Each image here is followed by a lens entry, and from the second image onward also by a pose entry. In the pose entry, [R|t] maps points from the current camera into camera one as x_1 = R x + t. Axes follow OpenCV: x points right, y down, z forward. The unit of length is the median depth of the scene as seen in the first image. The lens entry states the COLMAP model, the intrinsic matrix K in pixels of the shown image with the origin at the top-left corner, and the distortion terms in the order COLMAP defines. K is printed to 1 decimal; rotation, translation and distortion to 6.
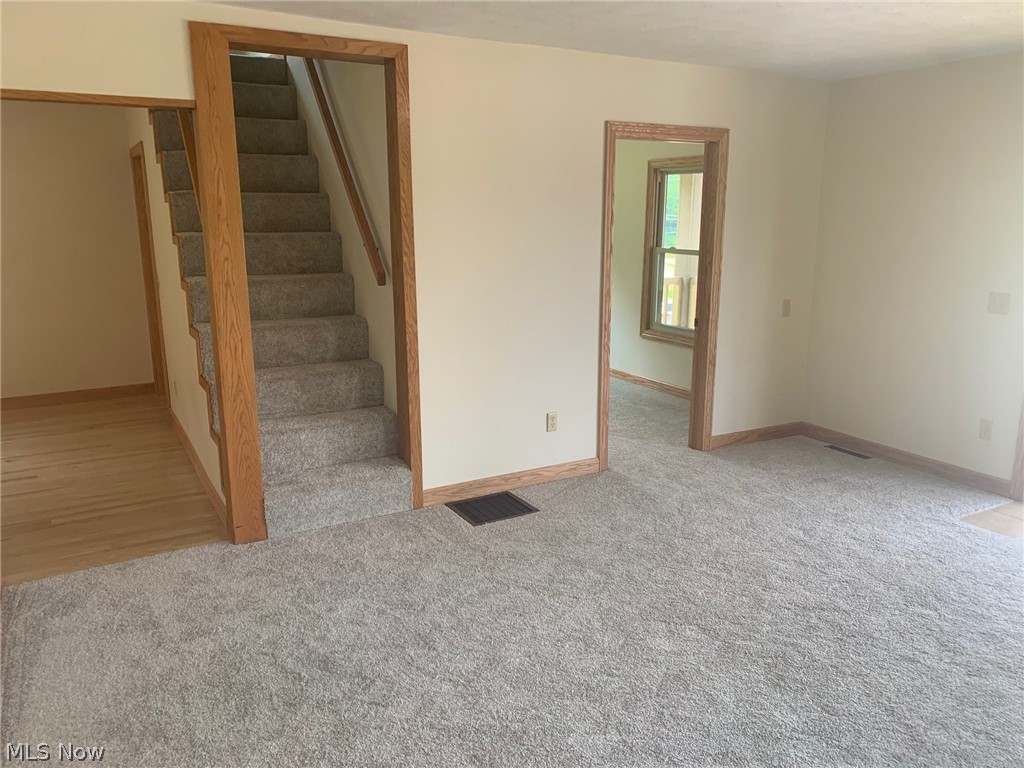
lens RADIAL K [[804.0, 0, 512.0], [0, 804.0, 384.0], [0, 0, 1]] dist [0.018872, -0.014683]
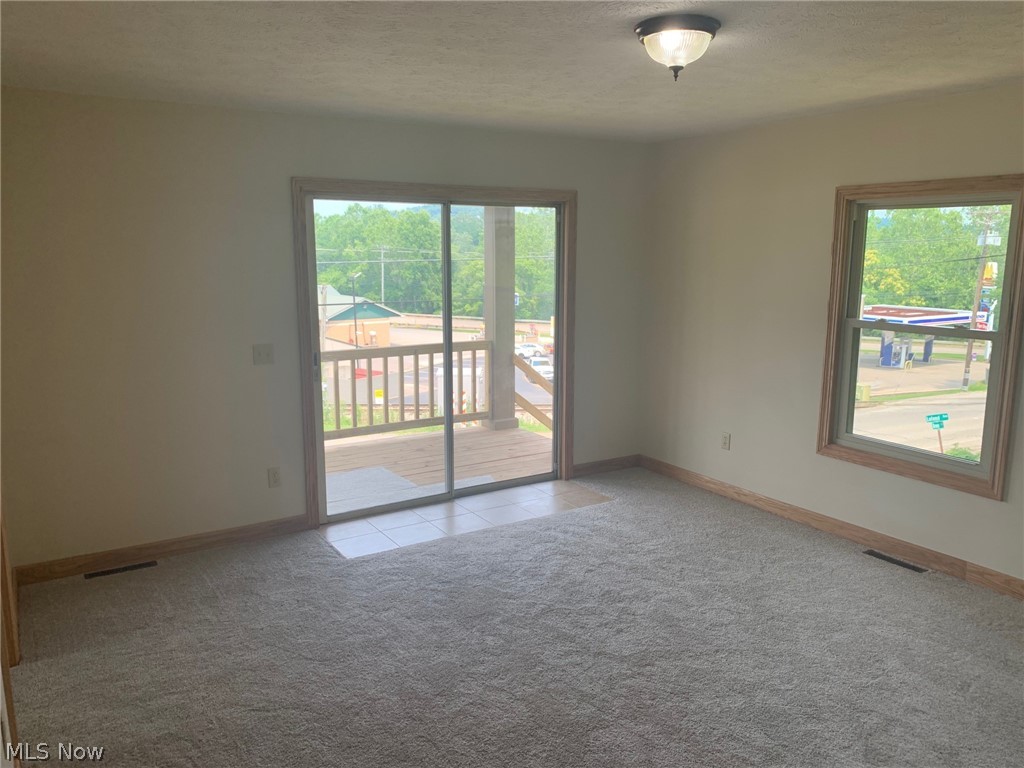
lens RADIAL K [[804.0, 0, 512.0], [0, 804.0, 384.0], [0, 0, 1]] dist [0.018872, -0.014683]
pose [[-0.045955, -0.166121, 0.985034, -0.355893], [0.228105, 0.958278, 0.172251, -0.143937], [-0.972551, 0.232607, -0.006145, 0.653606]]
